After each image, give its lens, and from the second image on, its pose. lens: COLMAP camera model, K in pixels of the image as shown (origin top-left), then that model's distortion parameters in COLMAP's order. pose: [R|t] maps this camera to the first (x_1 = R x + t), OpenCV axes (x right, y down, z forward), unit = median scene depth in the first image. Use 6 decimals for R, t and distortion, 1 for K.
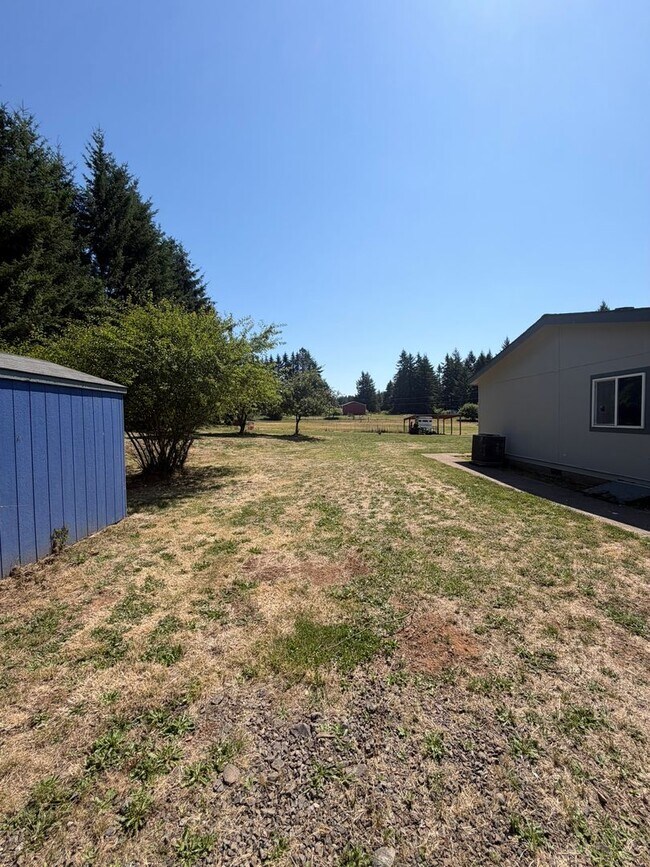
lens RADIAL K [[344.4, 0, 327.0], [0, 344.4, 435.1], [0, 0, 1]] dist [-0.002327, 0.000179]
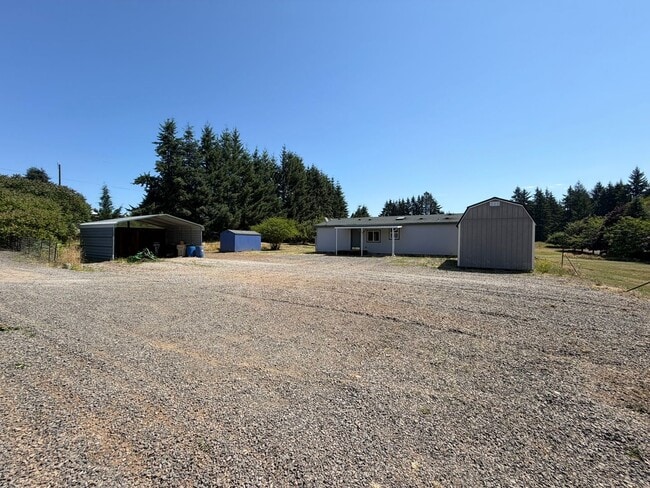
lens RADIAL K [[258.2, 0, 322.4], [0, 258.2, 243.7], [0, 0, 1]] dist [-0.002327, 0.000179]
pose [[0.858176, 0.026208, -0.512686, 0.108798], [-0.047004, 0.998512, -0.027636, 0.005010], [0.511199, 0.047815, 0.858131, -0.099348]]
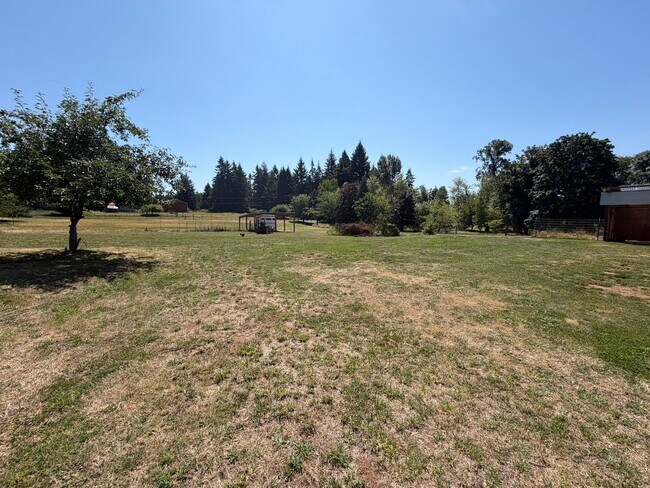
lens RADIAL K [[258.2, 0, 323.8], [0, 258.2, 246.2], [0, 0, 1]] dist [-0.002327, 0.000179]
pose [[0.821971, -0.053395, 0.567021, -0.001771], [0.015065, 0.997286, 0.072073, -0.003707], [-0.569330, -0.050699, 0.820544, 0.076315]]
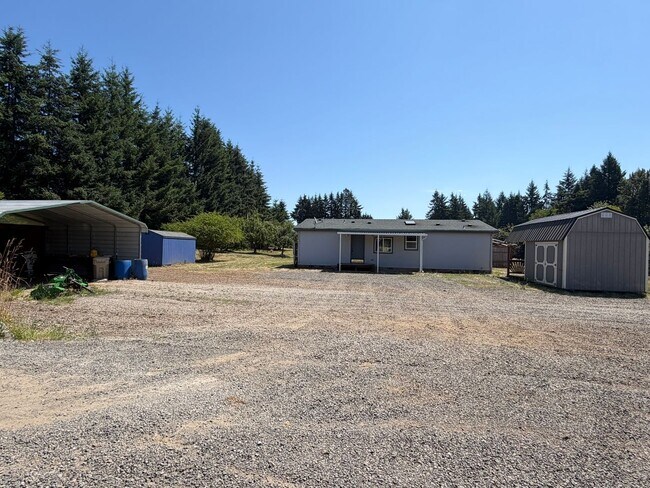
lens RADIAL K [[326.2, 0, 323.0], [0, 326.2, 245.0], [0, 0, 1]] dist [-0.000823, -0.000592]
pose [[0.982158, 0.035844, -0.184610, 0.064598], [-0.046560, 0.997453, -0.054042, 0.004122], [0.182203, 0.061673, 0.981325, -0.101416]]
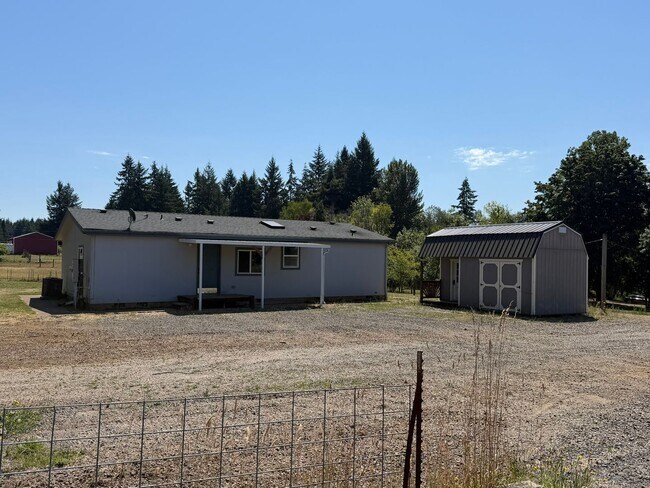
lens RADIAL K [[567.3, 0, 326.2], [0, 567.3, 245.2], [0, 0, 1]] dist [0.091189, -0.111858]
pose [[0.865184, 0.040198, 0.499840, 0.014152], [-0.000495, 0.996850, -0.079312, 0.002899], [-0.501454, 0.068373, 0.862479, -0.095567]]
